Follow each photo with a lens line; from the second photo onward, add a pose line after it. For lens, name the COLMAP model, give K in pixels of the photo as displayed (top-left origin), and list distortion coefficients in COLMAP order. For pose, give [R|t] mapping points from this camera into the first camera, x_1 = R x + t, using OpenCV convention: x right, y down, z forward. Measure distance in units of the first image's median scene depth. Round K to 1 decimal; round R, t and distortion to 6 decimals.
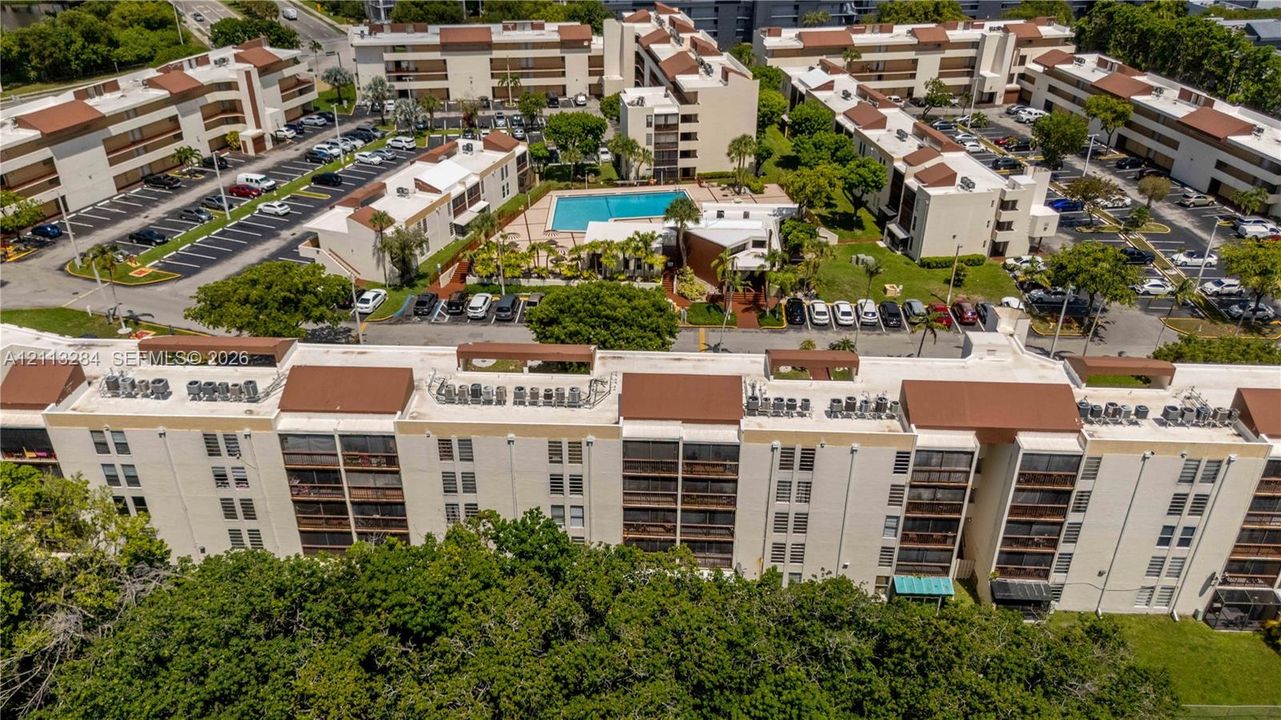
lens RADIAL K [[940.0, 0, 640.5], [0, 940.0, 365.9], [0, 0, 1]] dist [0.076085, -0.084717]
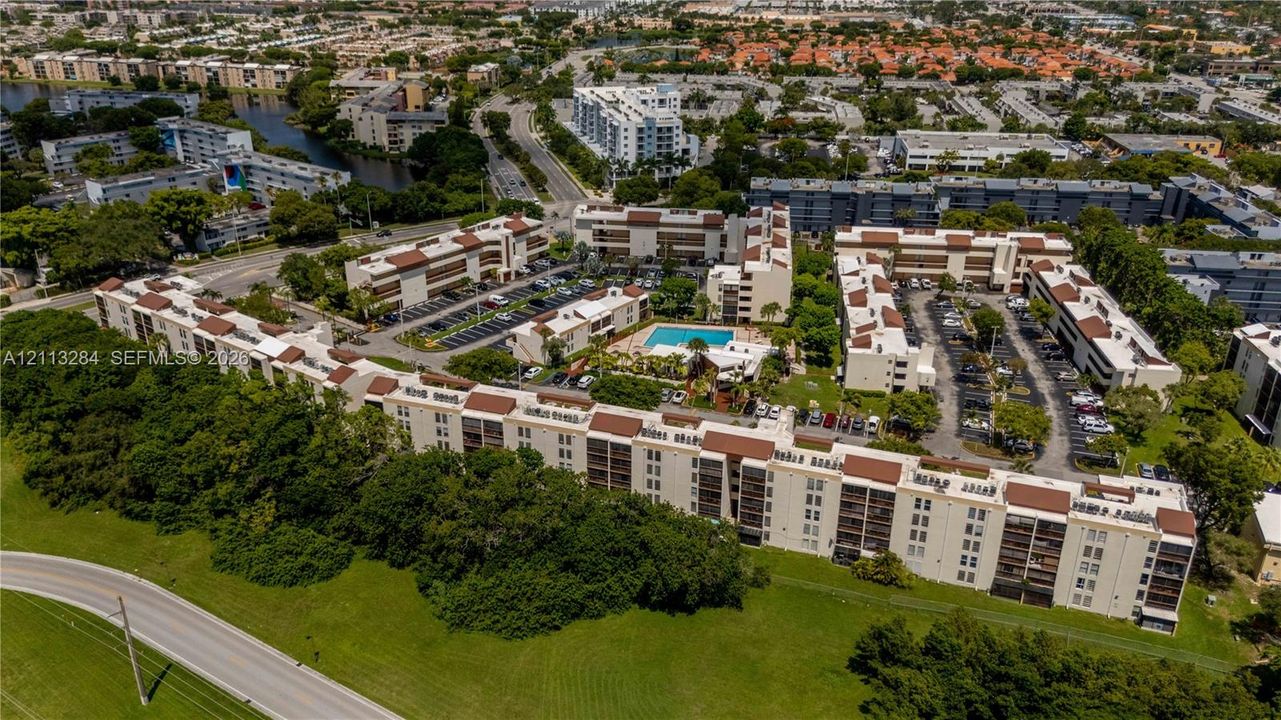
lens RADIAL K [[940.0, 0, 640.5], [0, 940.0, 365.9], [0, 0, 1]] dist [0.076085, -0.084717]
pose [[0.954886, 0.120756, -0.271312, 0.363616], [-0.148992, 0.985098, -0.085931, 0.040834], [0.256892, 0.122477, 0.958648, -0.642151]]
